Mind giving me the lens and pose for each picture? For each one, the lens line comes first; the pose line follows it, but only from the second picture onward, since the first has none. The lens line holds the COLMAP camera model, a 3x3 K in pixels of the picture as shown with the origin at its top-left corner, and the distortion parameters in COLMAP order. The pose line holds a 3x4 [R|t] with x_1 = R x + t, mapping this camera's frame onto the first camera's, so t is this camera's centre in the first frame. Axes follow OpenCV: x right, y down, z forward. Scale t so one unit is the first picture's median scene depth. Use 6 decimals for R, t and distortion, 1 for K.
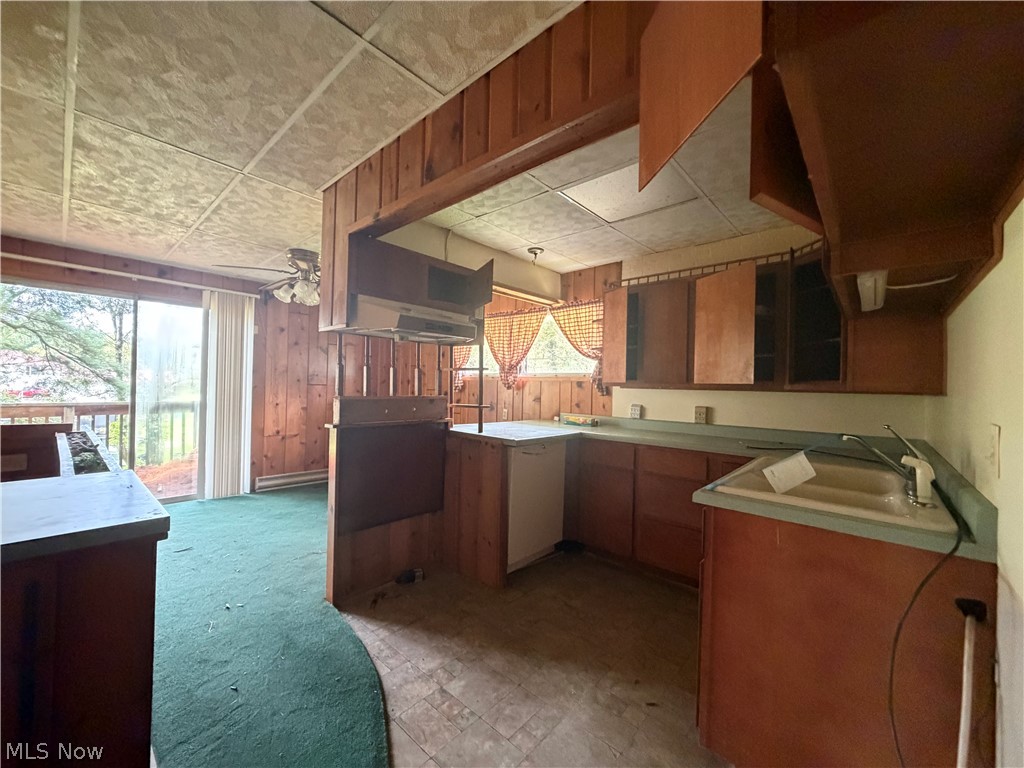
lens RADIAL K [[408.0, 0, 509.9], [0, 408.0, 384.1], [0, 0, 1]] dist [0.000312, -0.000008]
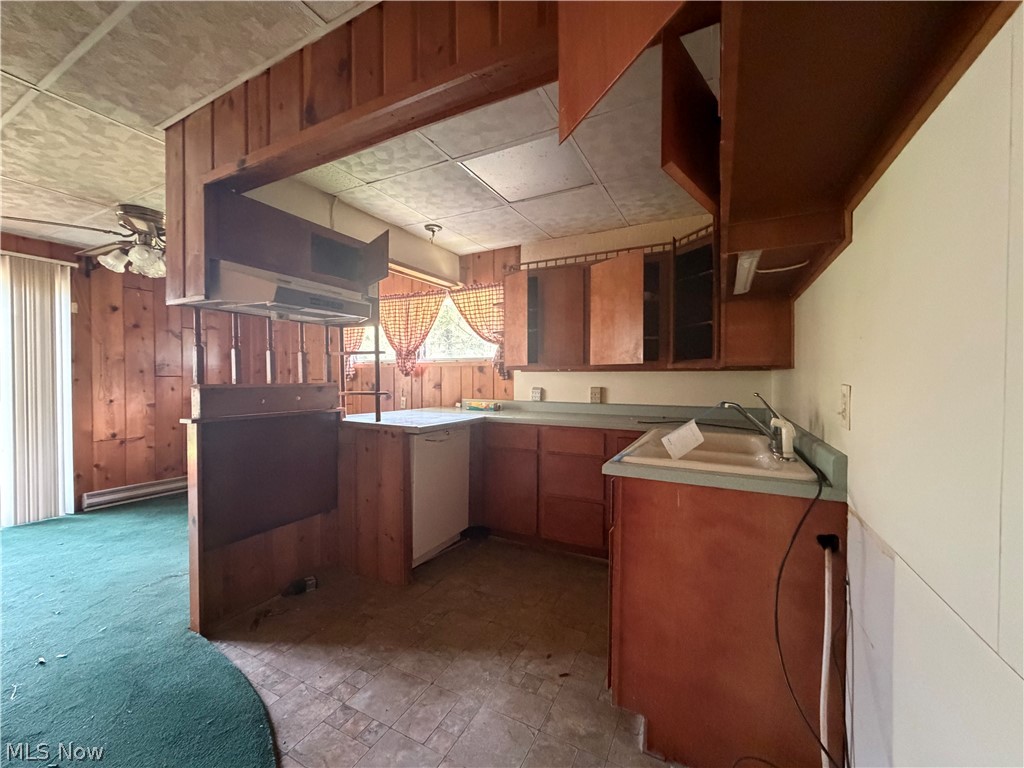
lens RADIAL K [[408.0, 0, 509.9], [0, 408.0, 384.1], [0, 0, 1]] dist [0.000312, -0.000008]
pose [[0.967924, -0.025703, 0.249926, -0.013678], [0.019501, 0.999438, 0.027258, 0.016665], [-0.250486, -0.021510, 0.967881, 0.038515]]
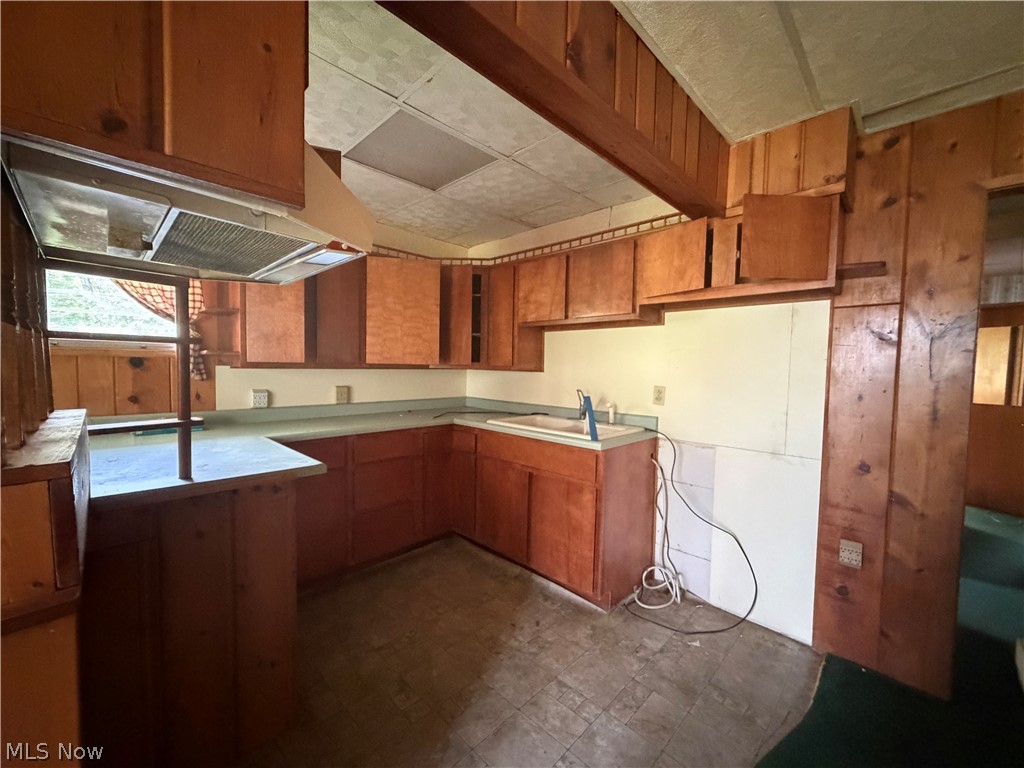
lens RADIAL K [[408.0, 0, 509.9], [0, 408.0, 384.1], [0, 0, 1]] dist [0.000312, -0.000008]
pose [[0.043887, -0.069388, 0.996624, -0.557577], [-0.021413, 0.997291, 0.070378, -0.030598], [-0.998807, -0.024429, 0.042282, 0.670727]]
